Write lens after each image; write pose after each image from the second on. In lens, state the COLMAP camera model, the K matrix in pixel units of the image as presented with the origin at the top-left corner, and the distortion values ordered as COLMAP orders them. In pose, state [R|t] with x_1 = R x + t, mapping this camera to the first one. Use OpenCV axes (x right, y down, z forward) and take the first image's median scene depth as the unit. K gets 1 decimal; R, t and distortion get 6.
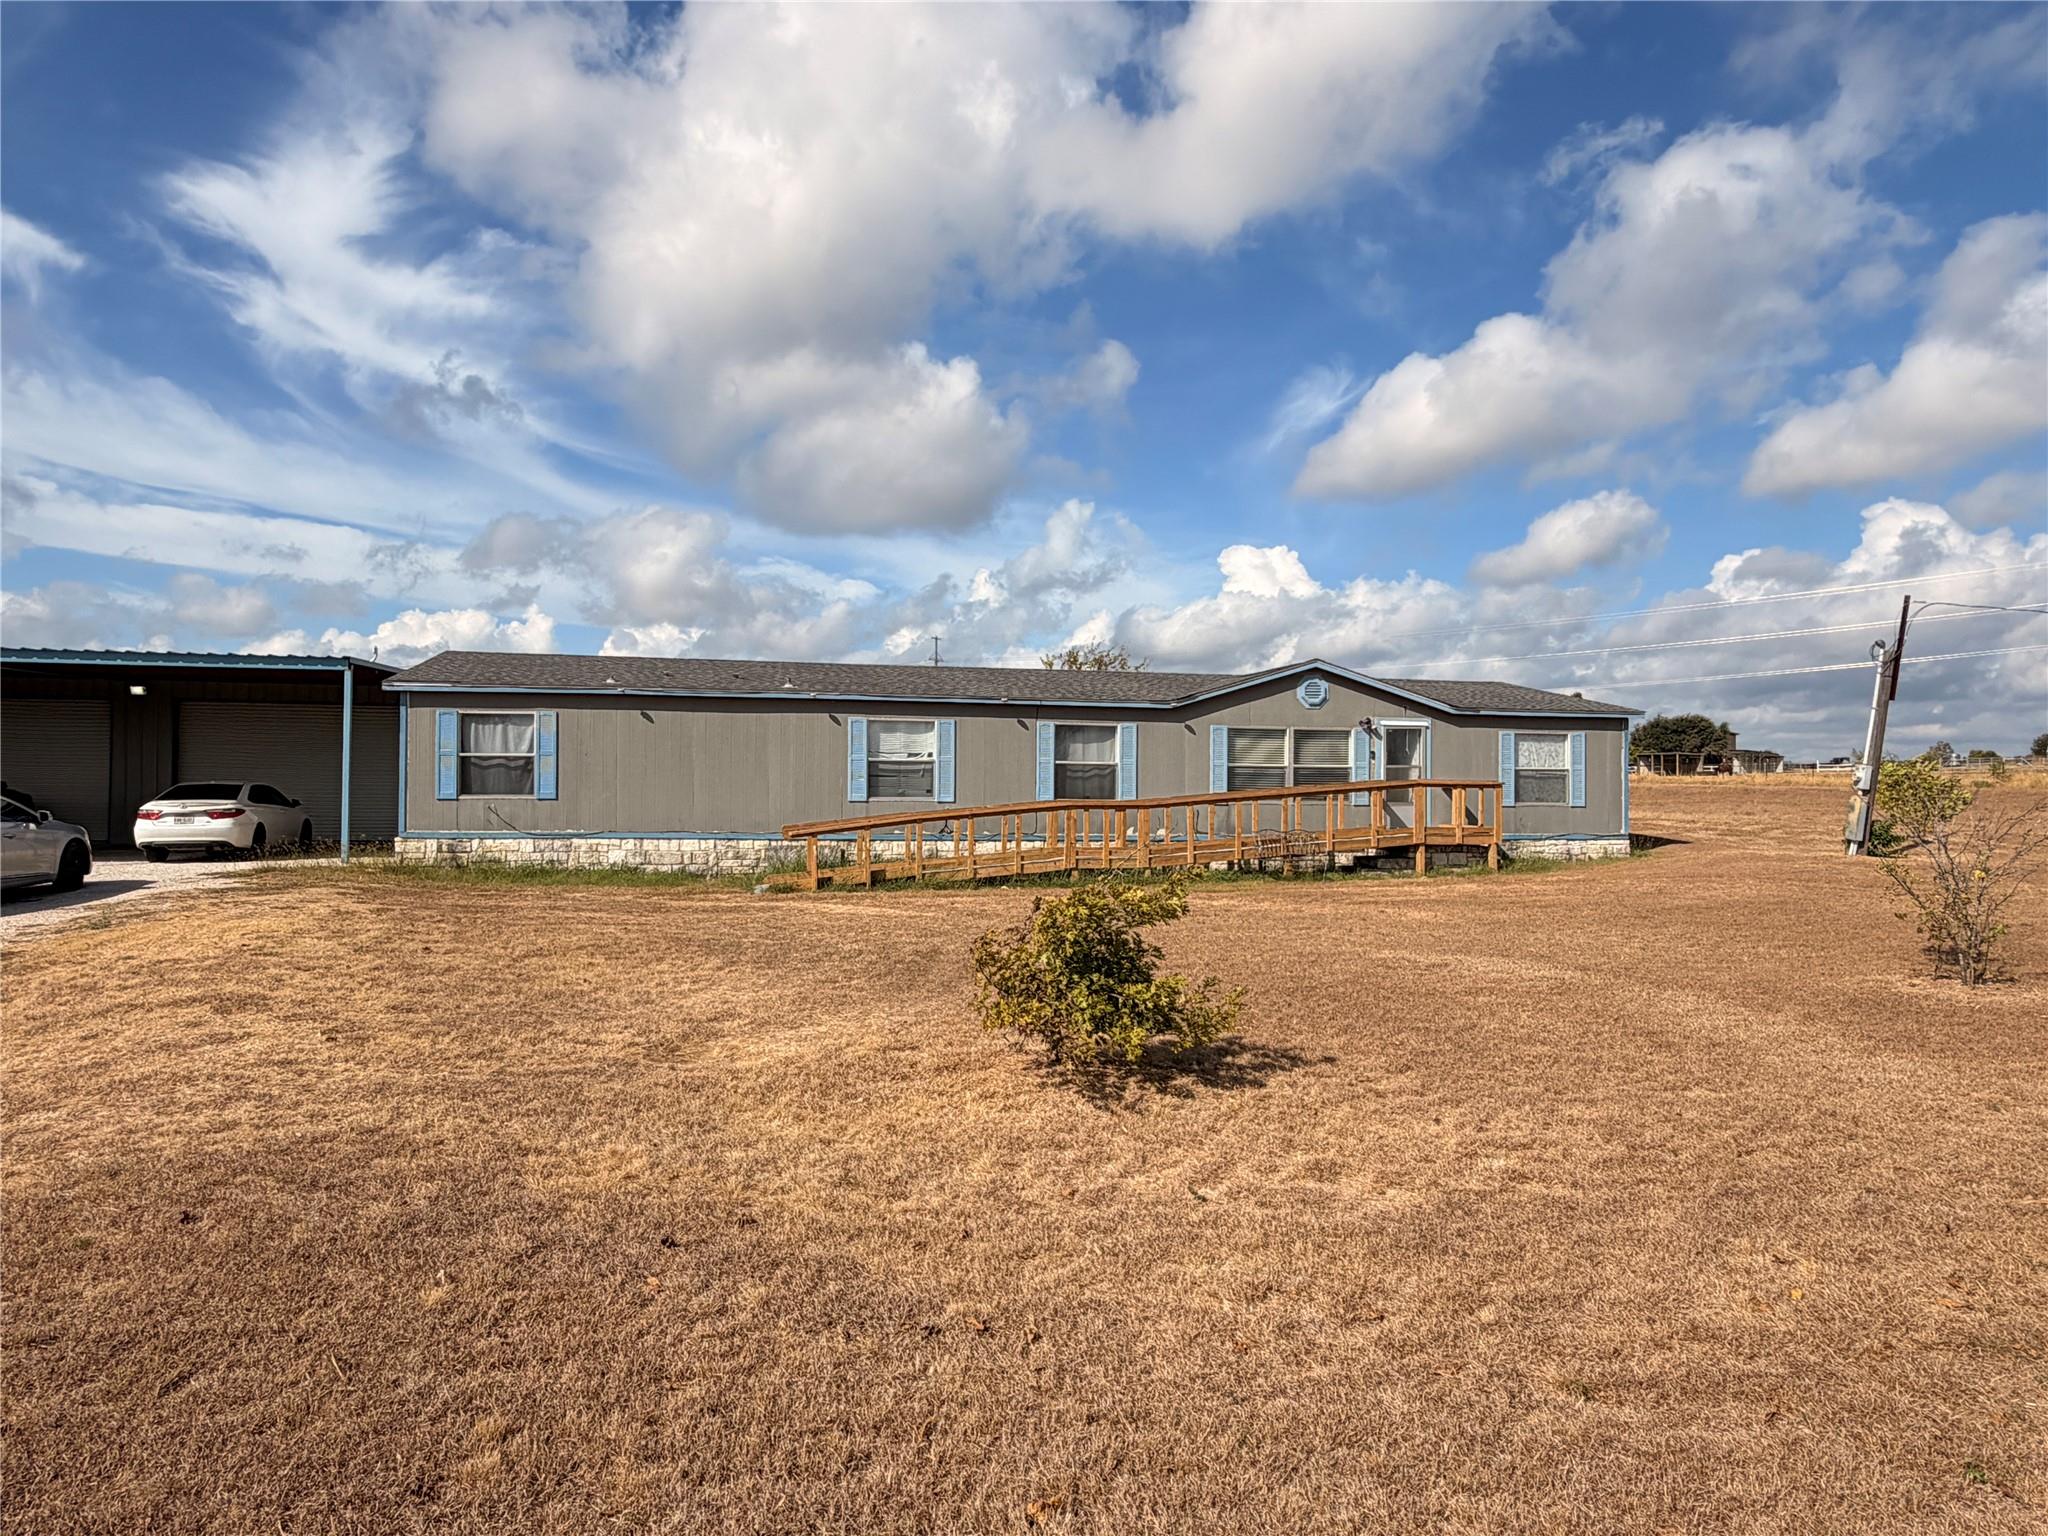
lens RADIAL K [[1364.1, 0, 1014.0], [0, 1364.1, 765.8], [0, 0, 1]] dist [-0.010688, 0.011936]
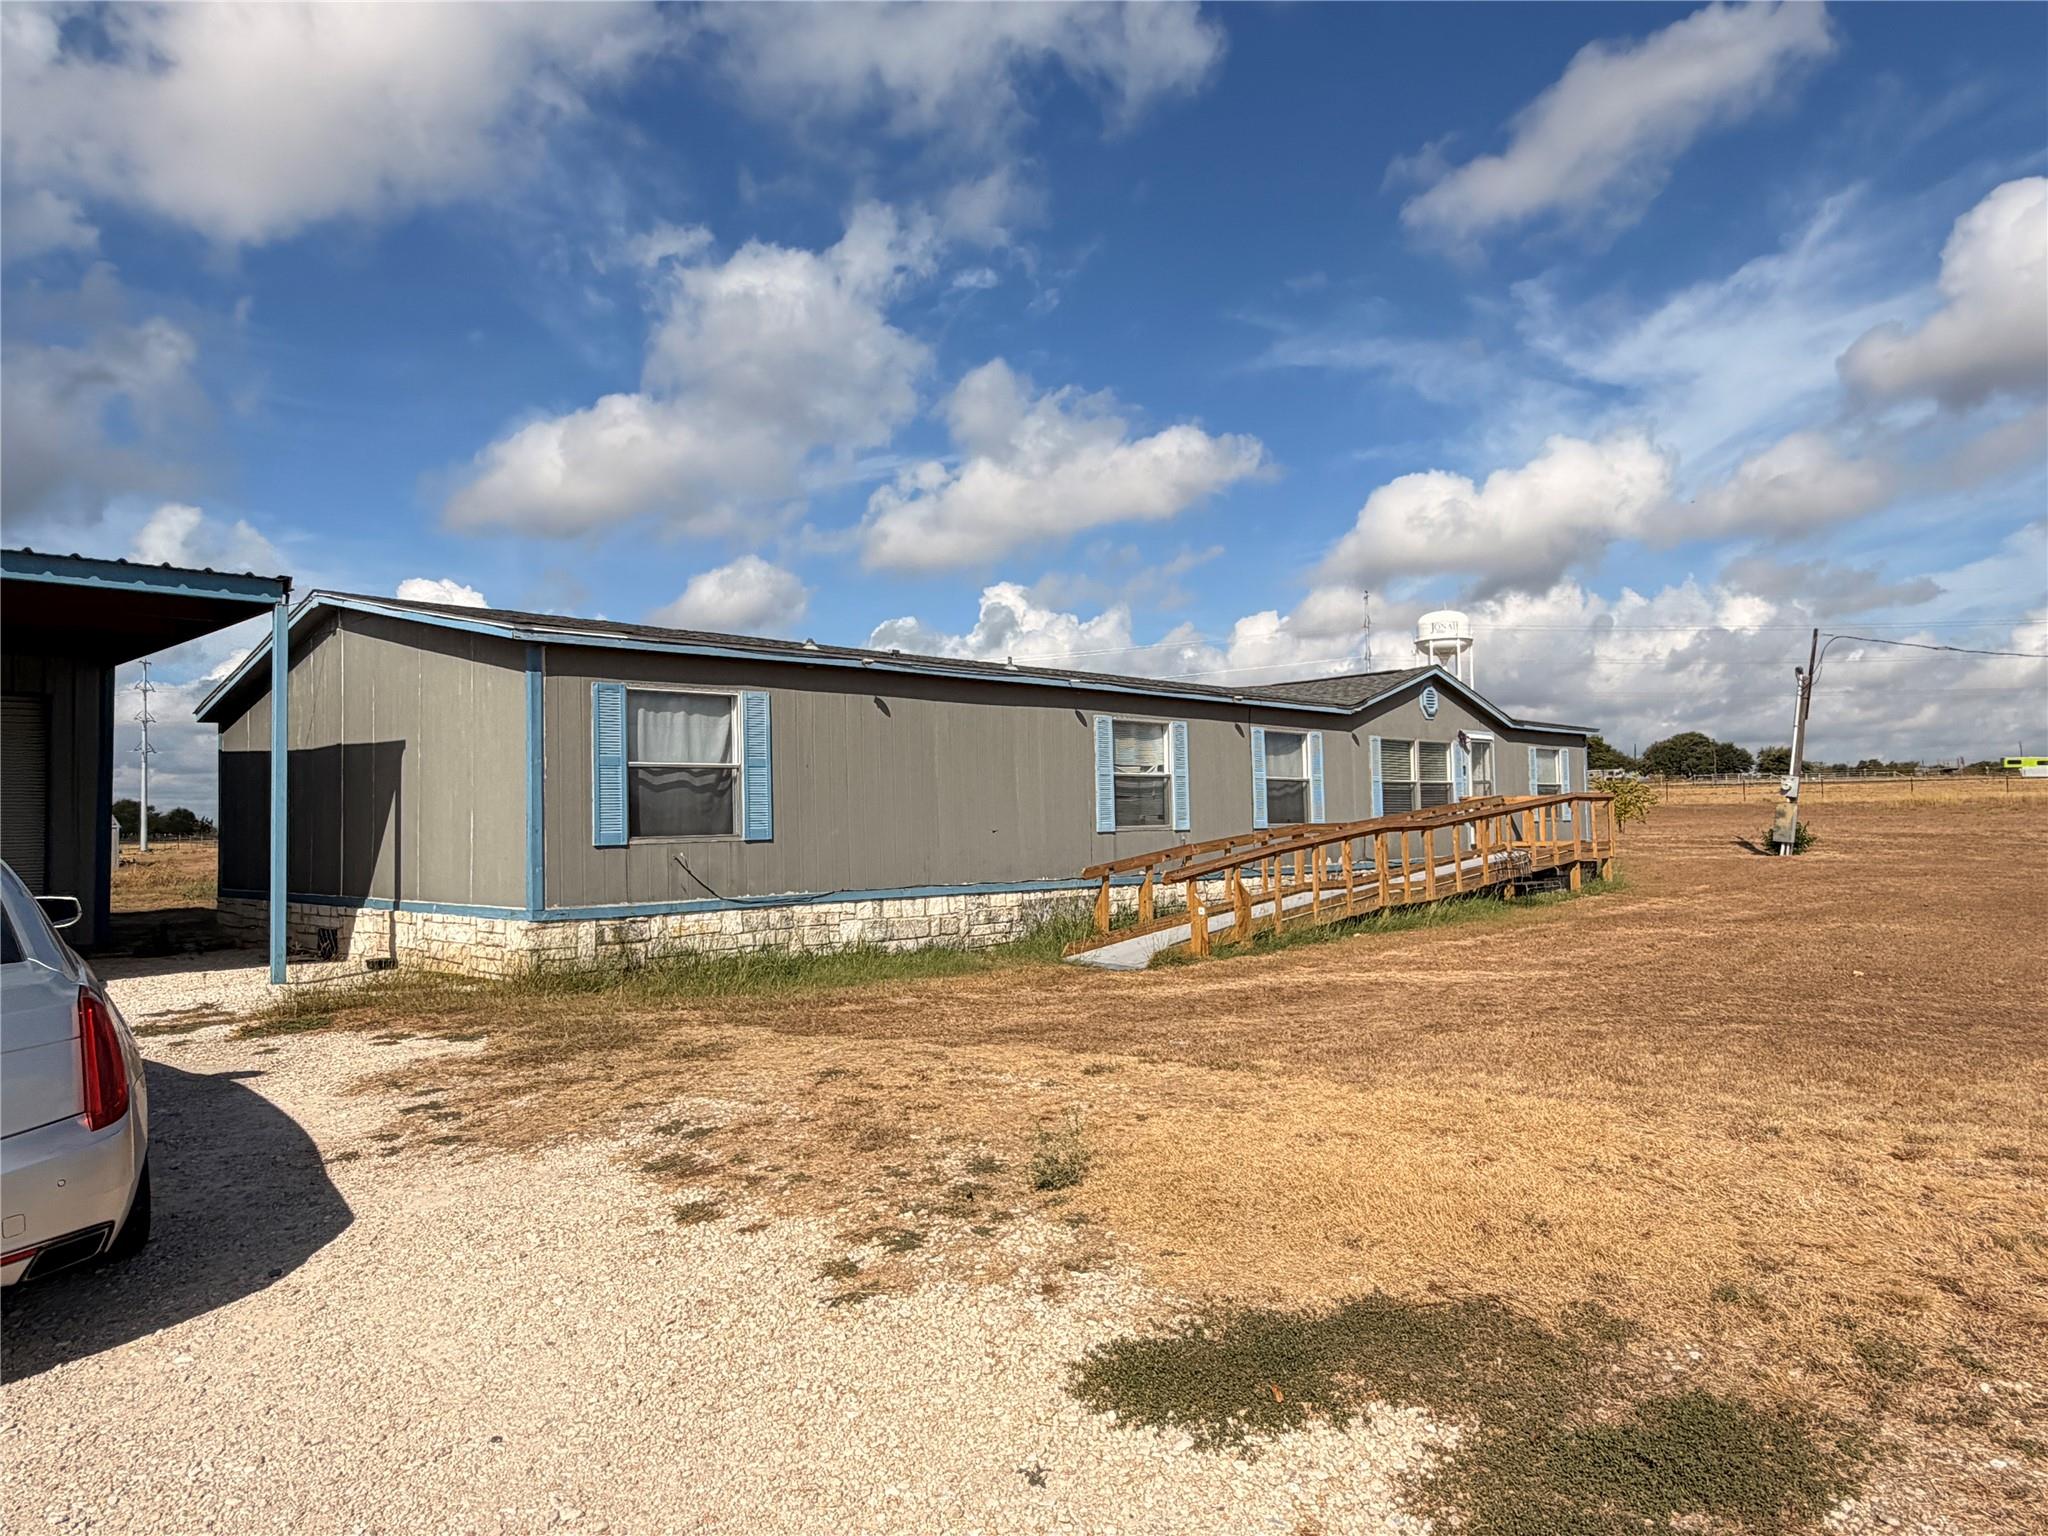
lens RADIAL K [[1364.1, 0, 1042.5], [0, 1364.1, 761.4], [0, 0, 1]] dist [-0.010688, 0.011936]
pose [[0.840723, -0.001015, 0.541465, -0.530010], [0.022514, 0.999199, -0.033085, 0.011747], [-0.540997, 0.040006, 0.840072, 0.414795]]
